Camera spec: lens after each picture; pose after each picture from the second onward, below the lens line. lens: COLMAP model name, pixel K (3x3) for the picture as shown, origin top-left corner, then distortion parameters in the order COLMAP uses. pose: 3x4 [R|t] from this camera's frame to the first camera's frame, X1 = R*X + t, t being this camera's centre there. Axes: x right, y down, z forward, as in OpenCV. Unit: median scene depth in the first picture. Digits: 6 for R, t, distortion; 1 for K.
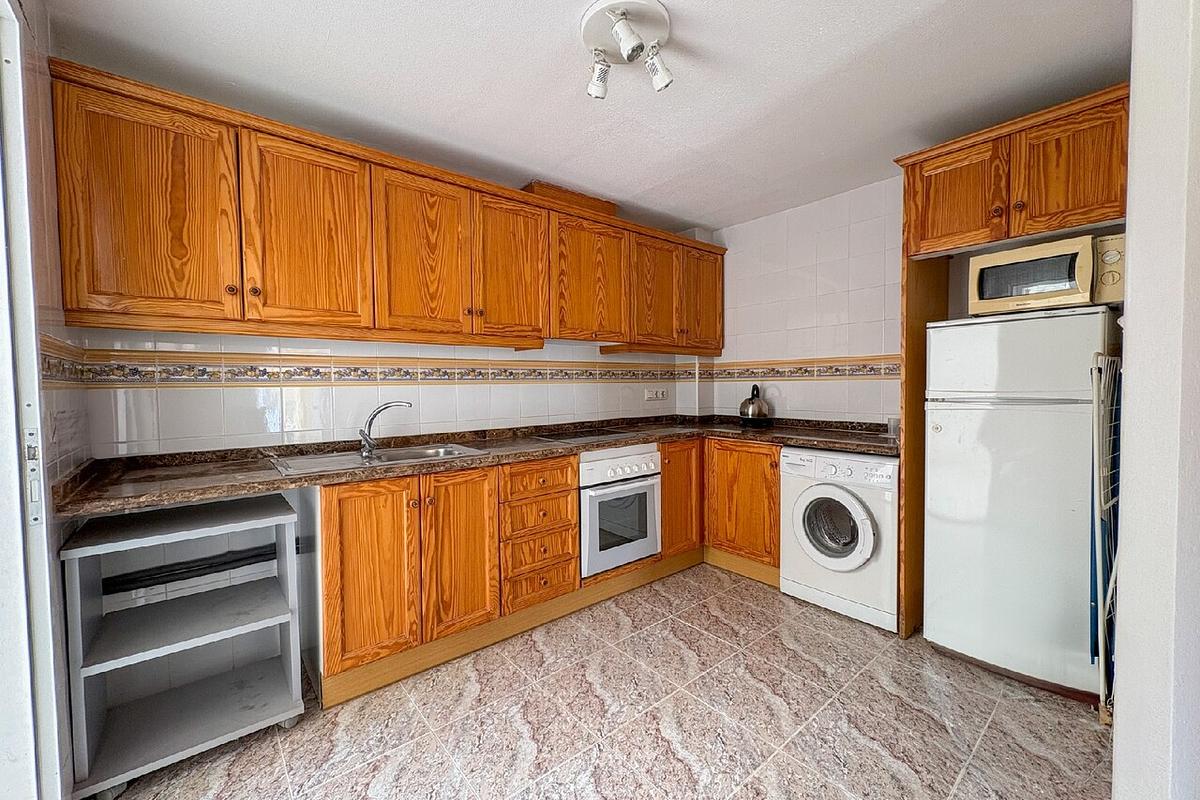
lens RADIAL K [[487.2, 0, 599.5], [0, 487.2, 400.1], [0, 0, 1]] dist [0.007449, -0.000679]
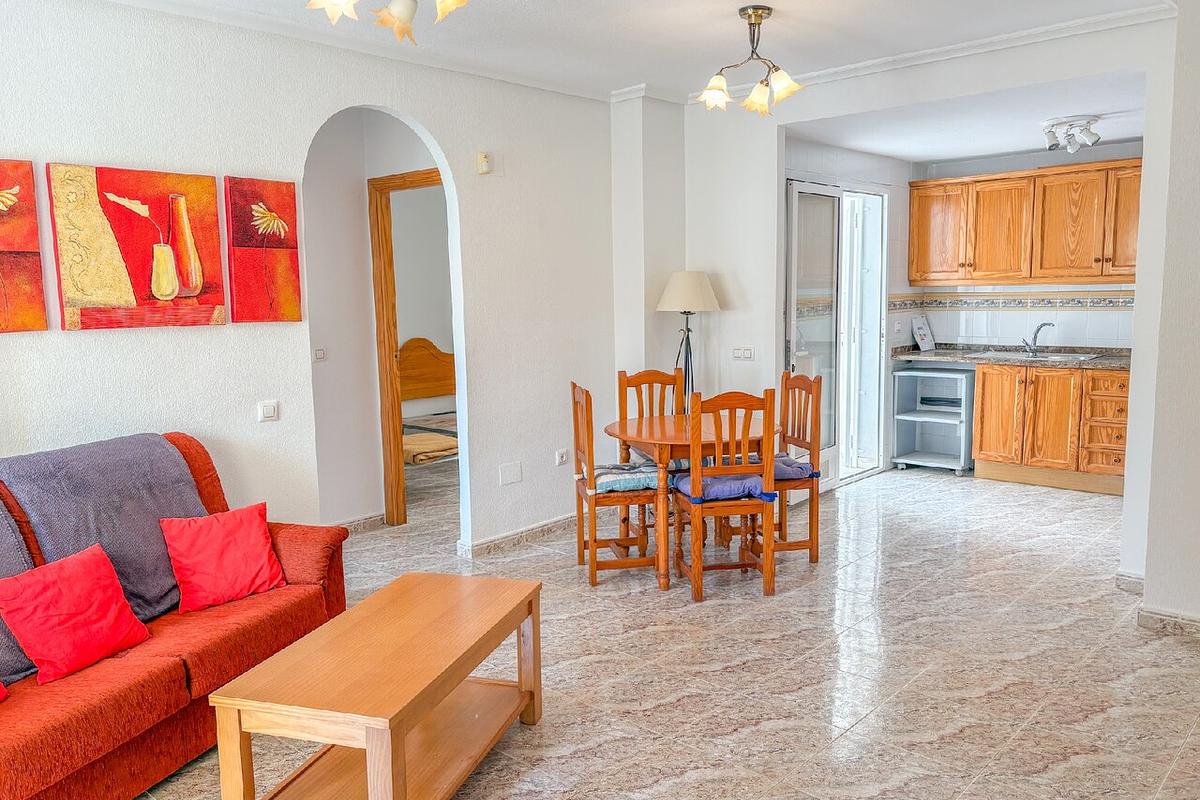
lens RADIAL K [[891.2, 0, 592.2], [0, 891.2, 409.1], [0, 0, 1]] dist [0.001149, -0.011734]
pose [[0.118322, 0.134574, -0.983814, 1.979489], [-0.011167, 0.990891, 0.134199, -0.078319], [0.992913, -0.004893, 0.118747, -0.690061]]
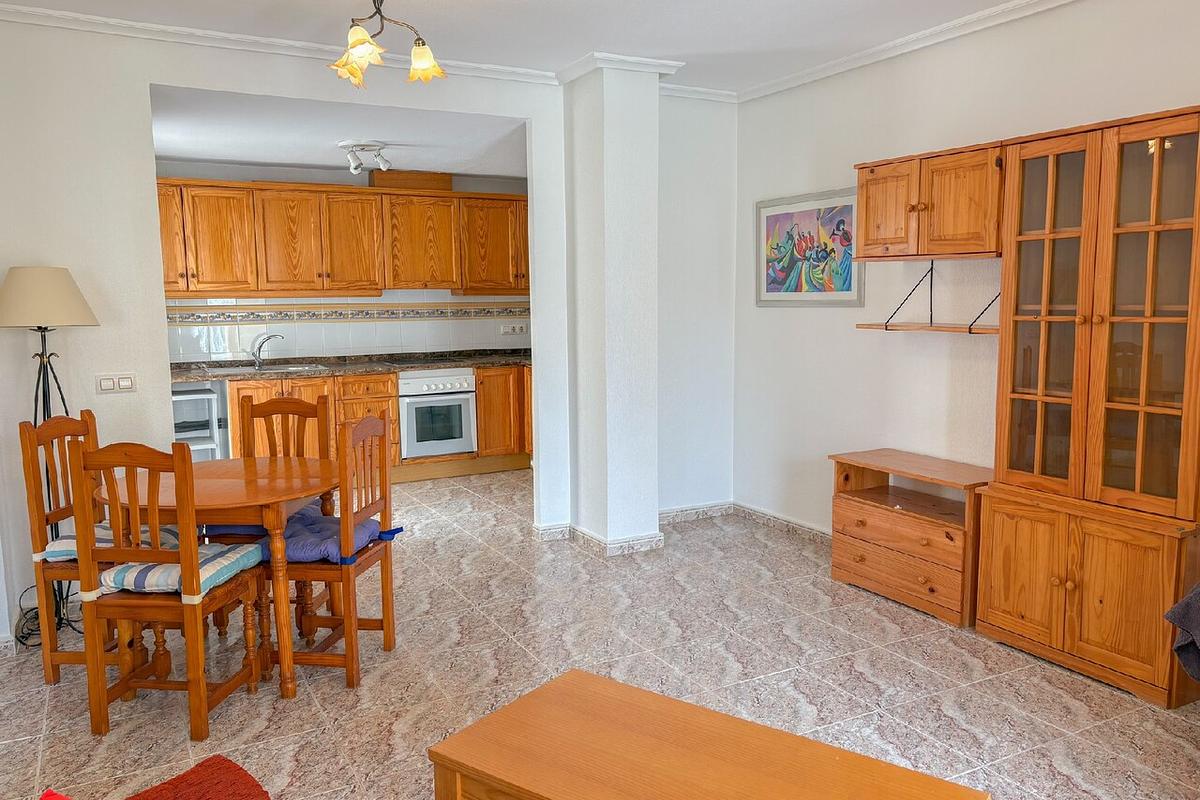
lens RADIAL K [[891.2, 0, 600.6], [0, 891.2, 420.7], [0, 0, 1]] dist [0.001149, -0.011734]
pose [[0.982552, 0.028363, -0.183814, 1.024163], [-0.008311, 0.994012, 0.108956, -0.039847], [0.185804, -0.105527, 0.976904, -1.461388]]
